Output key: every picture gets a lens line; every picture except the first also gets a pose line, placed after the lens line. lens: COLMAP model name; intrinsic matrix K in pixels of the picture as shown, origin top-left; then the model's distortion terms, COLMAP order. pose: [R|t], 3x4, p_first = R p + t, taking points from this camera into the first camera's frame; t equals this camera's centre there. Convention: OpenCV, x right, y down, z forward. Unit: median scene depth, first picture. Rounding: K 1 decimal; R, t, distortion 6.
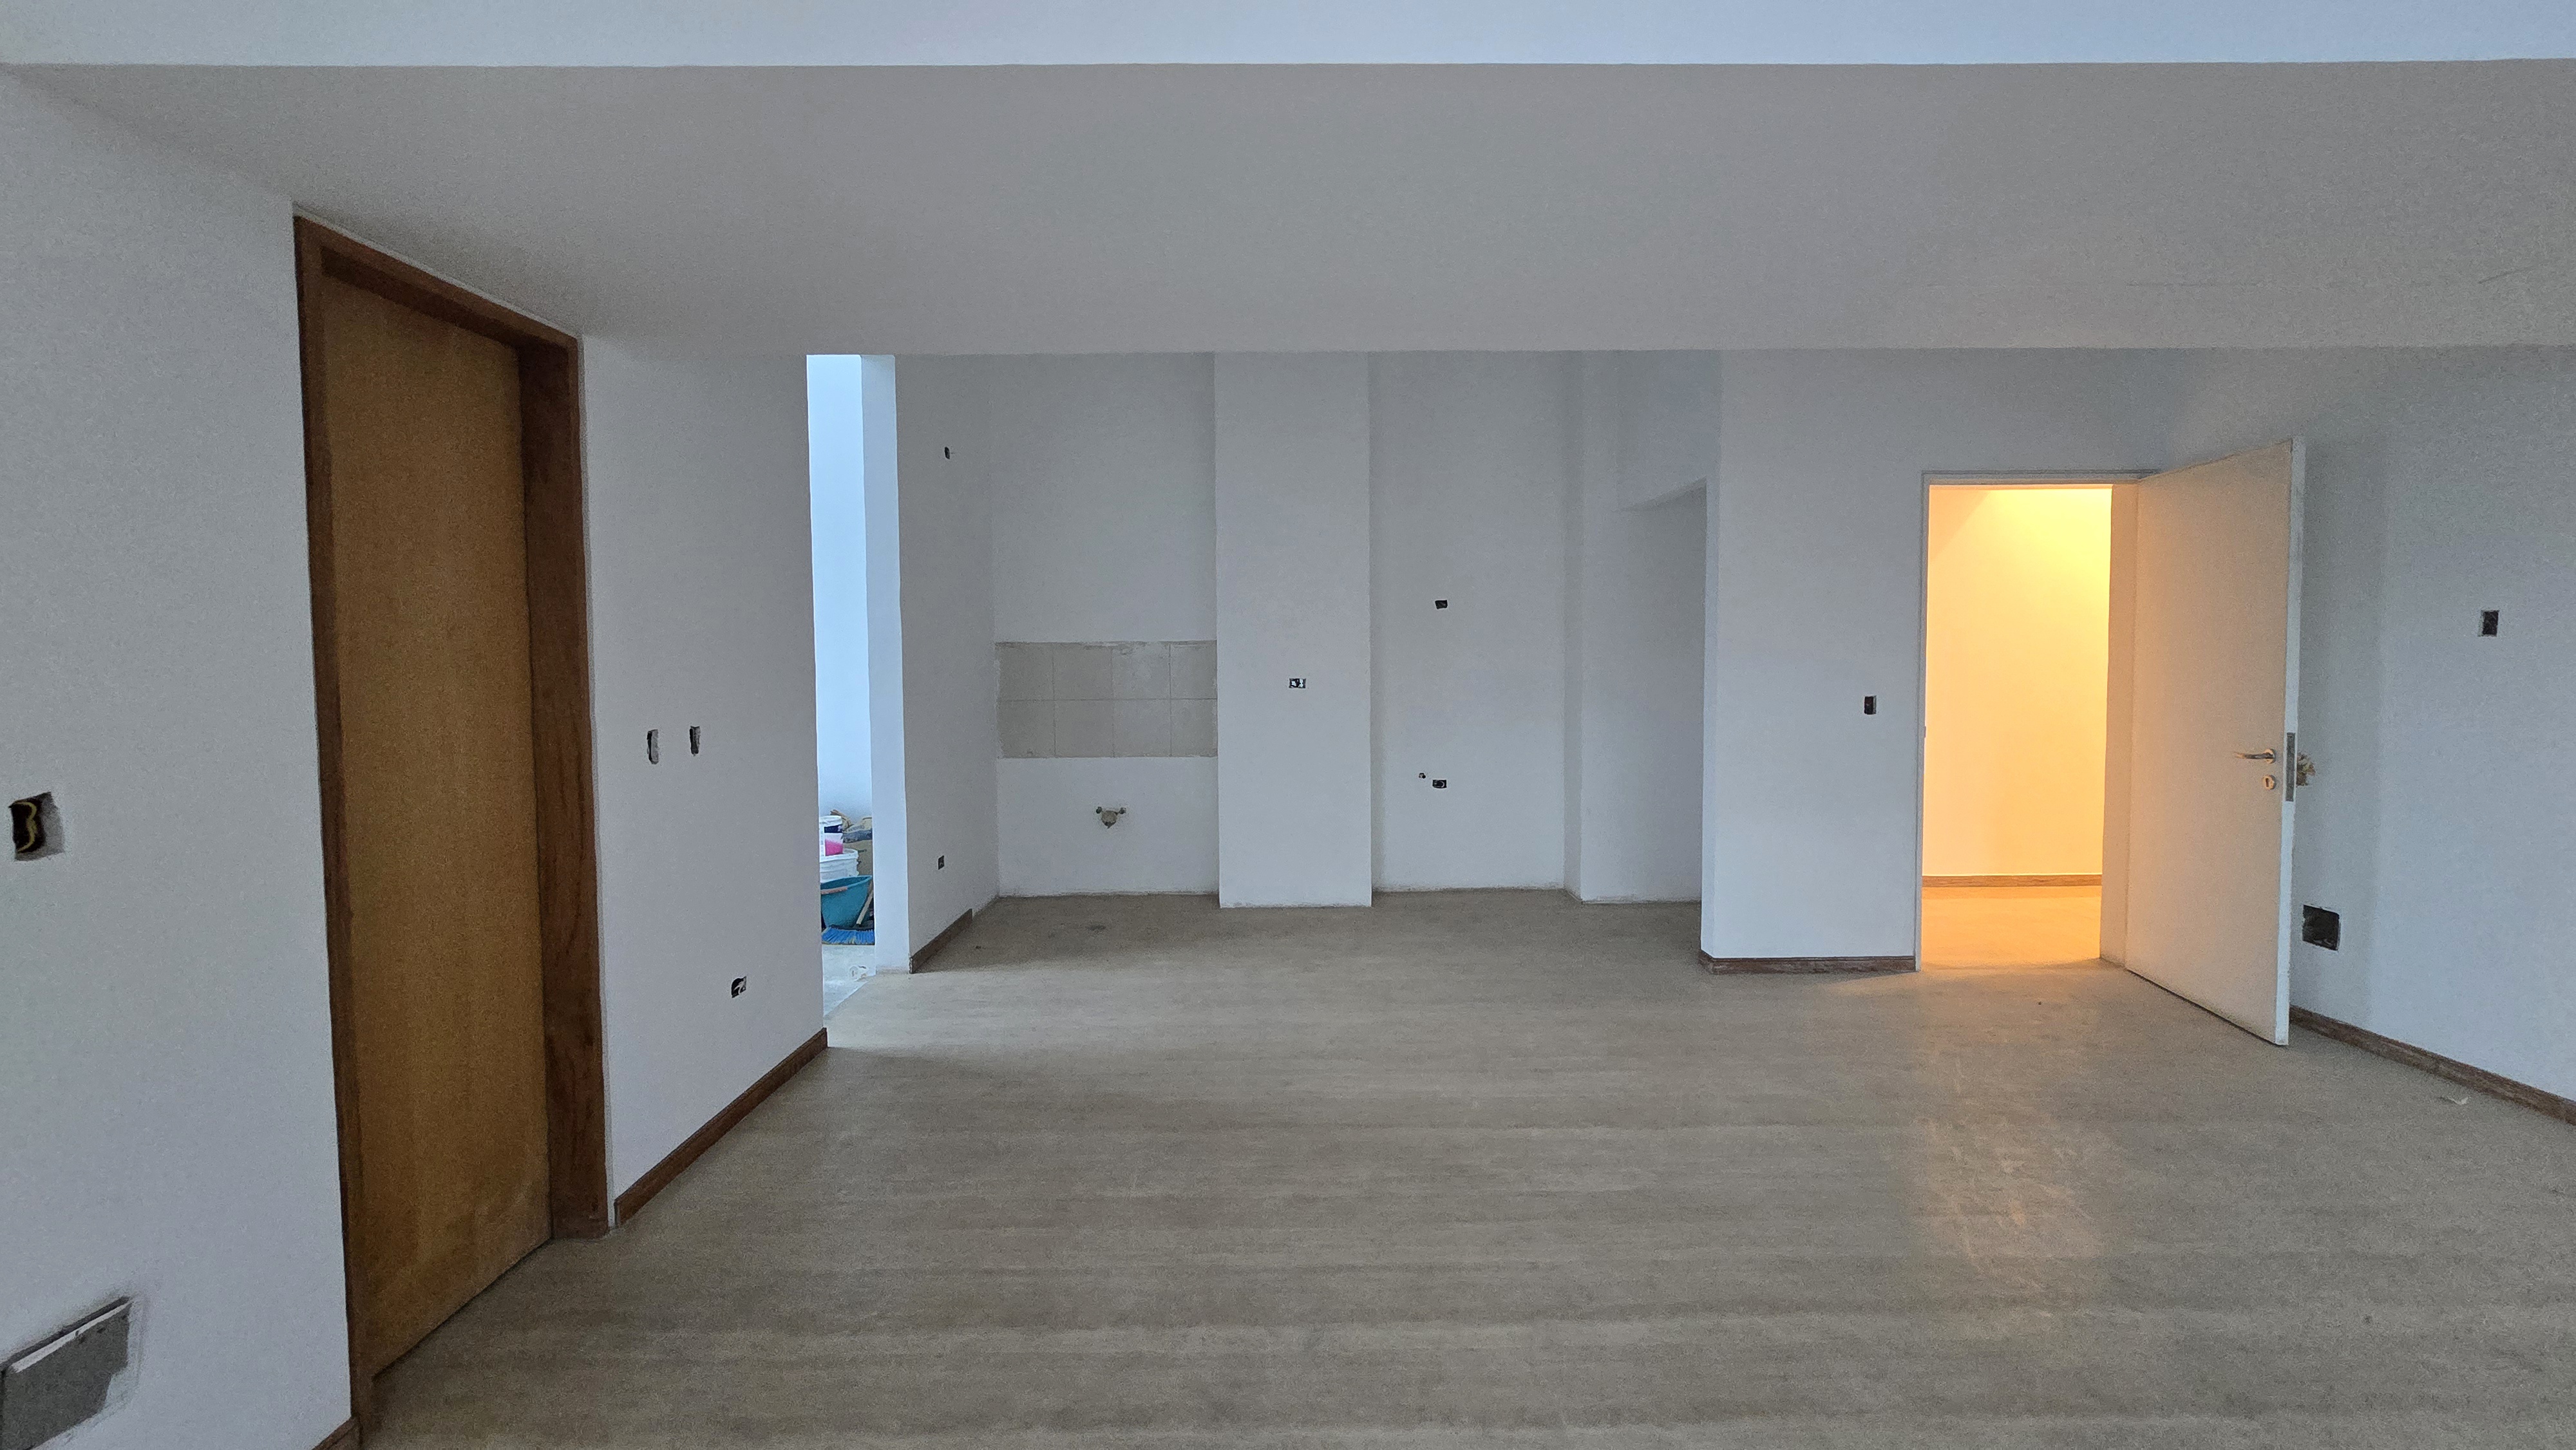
lens RADIAL K [[1075.3, 0, 1320.2], [0, 1075.3, 726.5], [0, 0, 1]] dist [-0.000402, -0.000094]
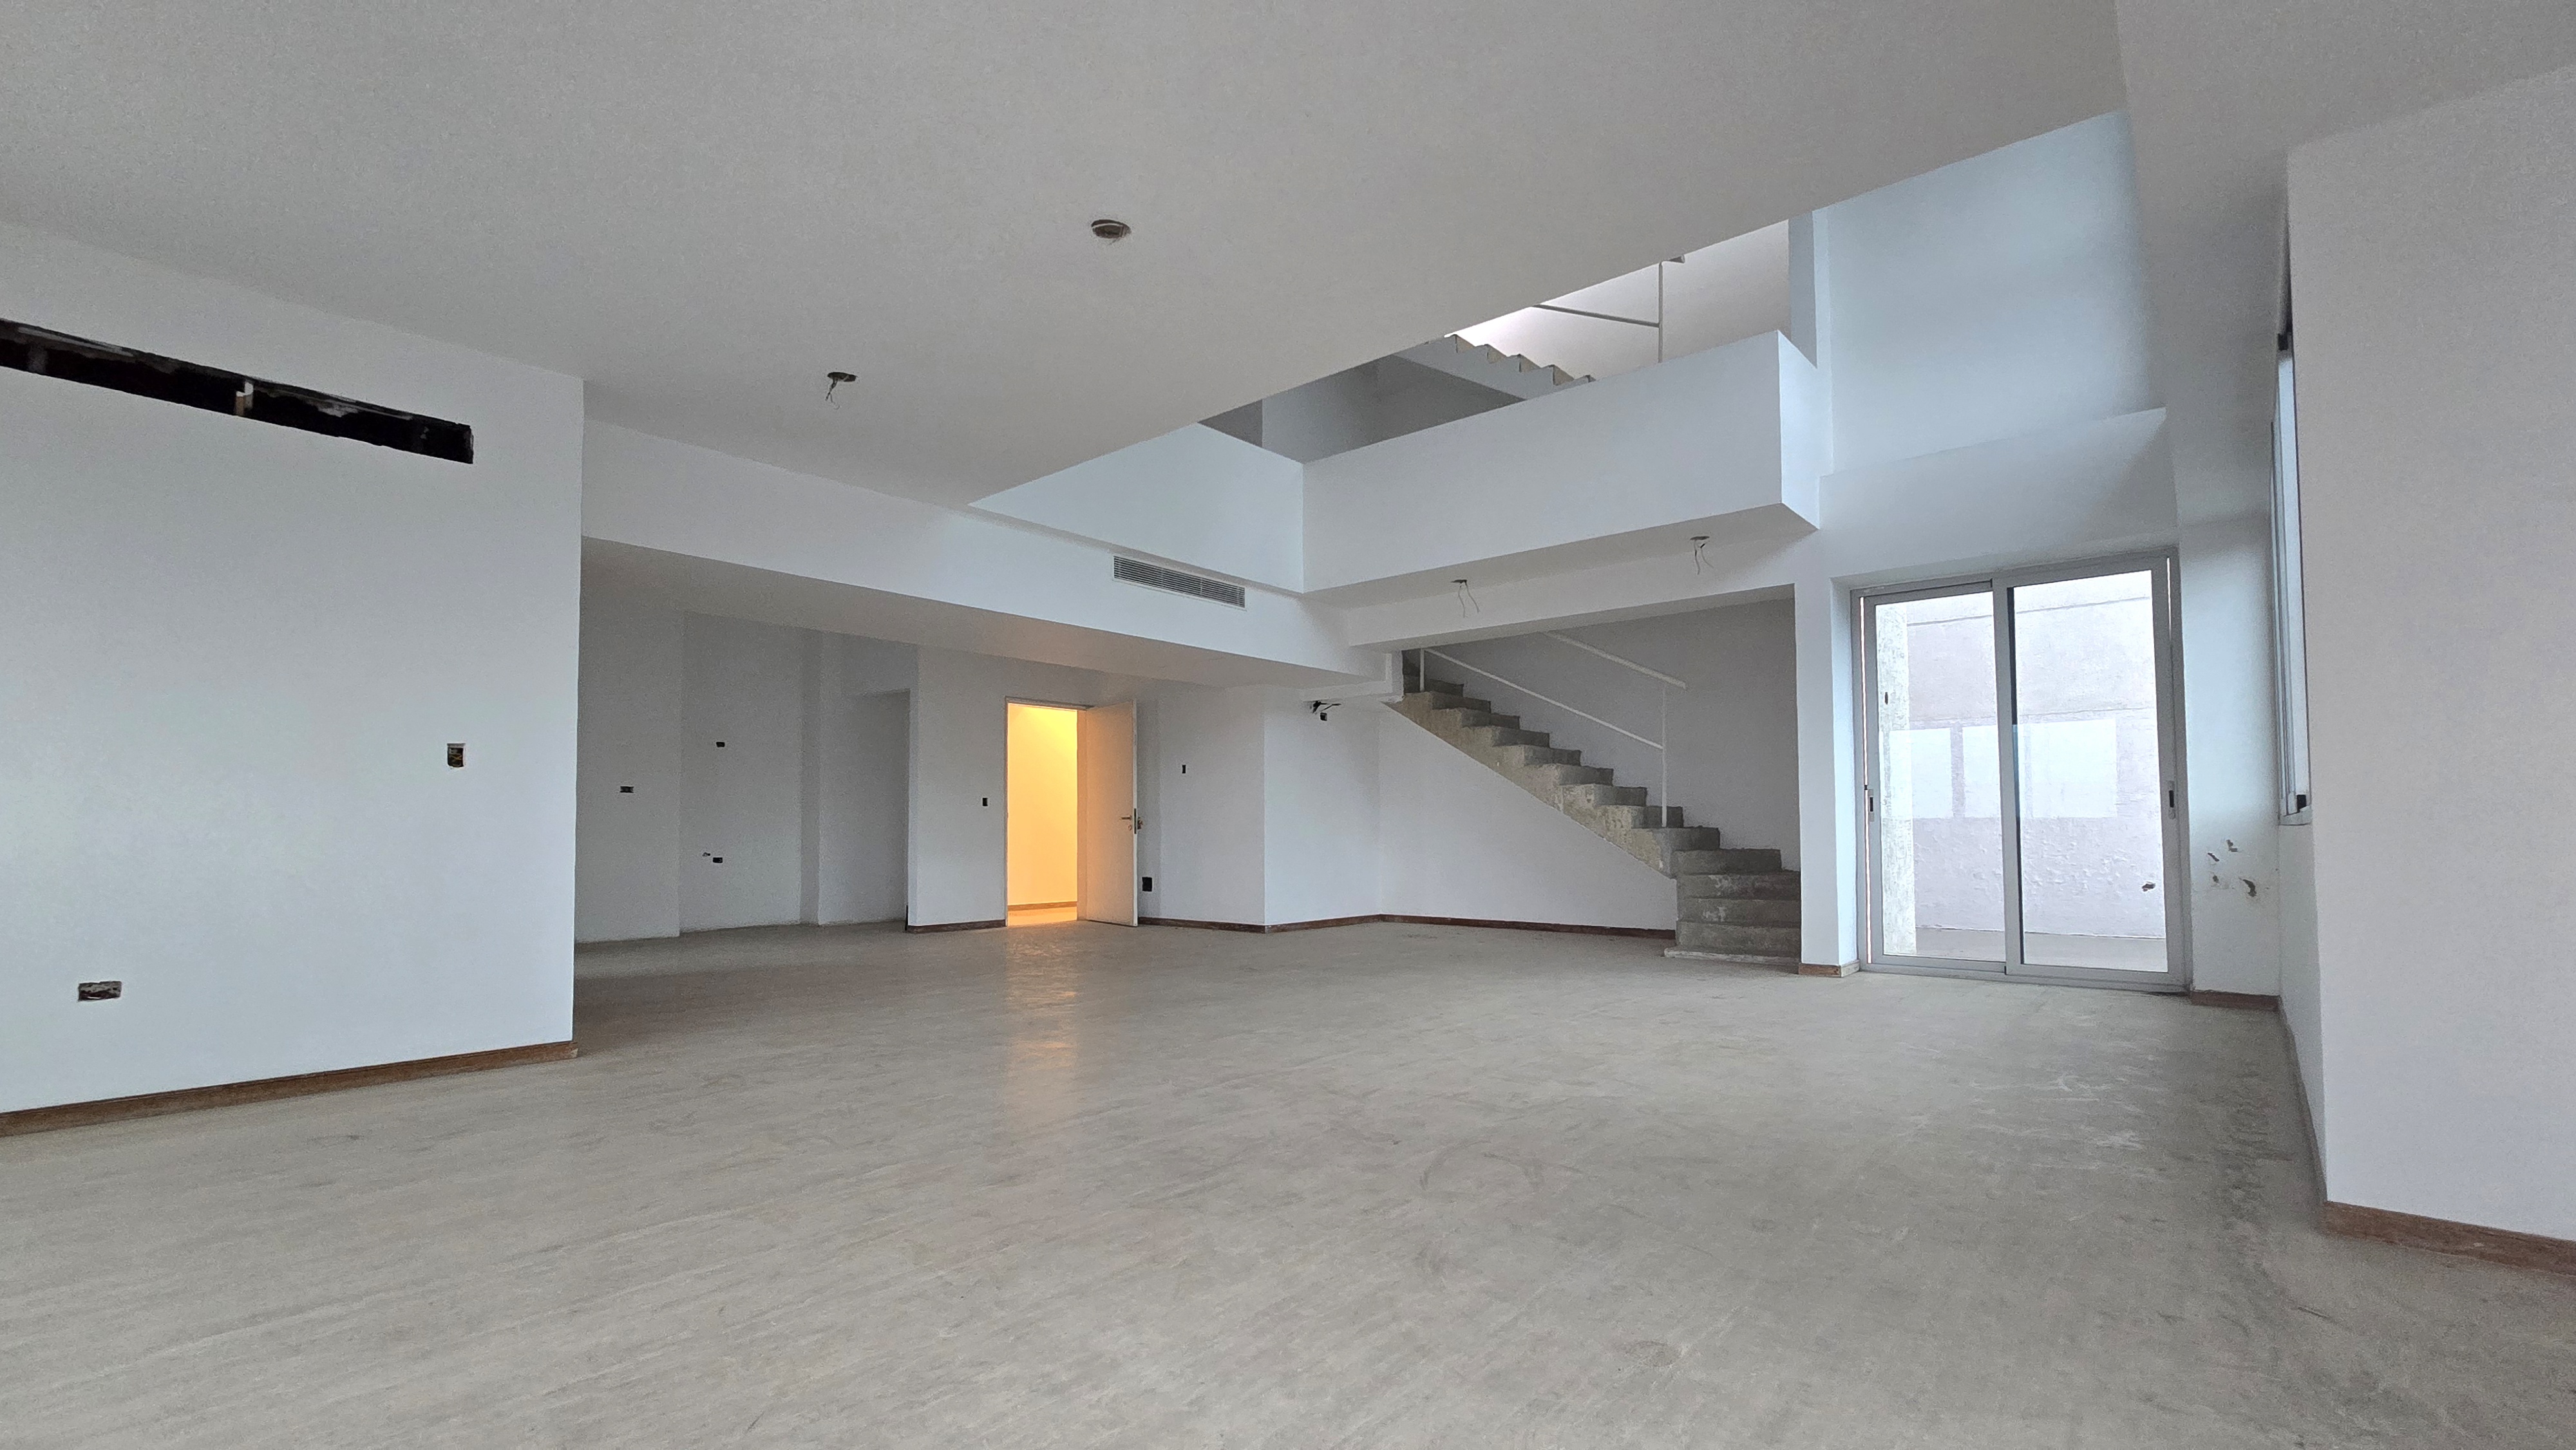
lens RADIAL K [[1075.3, 0, 1320.2], [0, 1075.3, 726.5], [0, 0, 1]] dist [-0.000402, -0.000094]
pose [[0.659216, 0.087000, 0.746904, -0.655750], [0.050455, 0.985928, -0.159373, 0.207645], [-0.750259, 0.142746, 0.645550, -0.892739]]
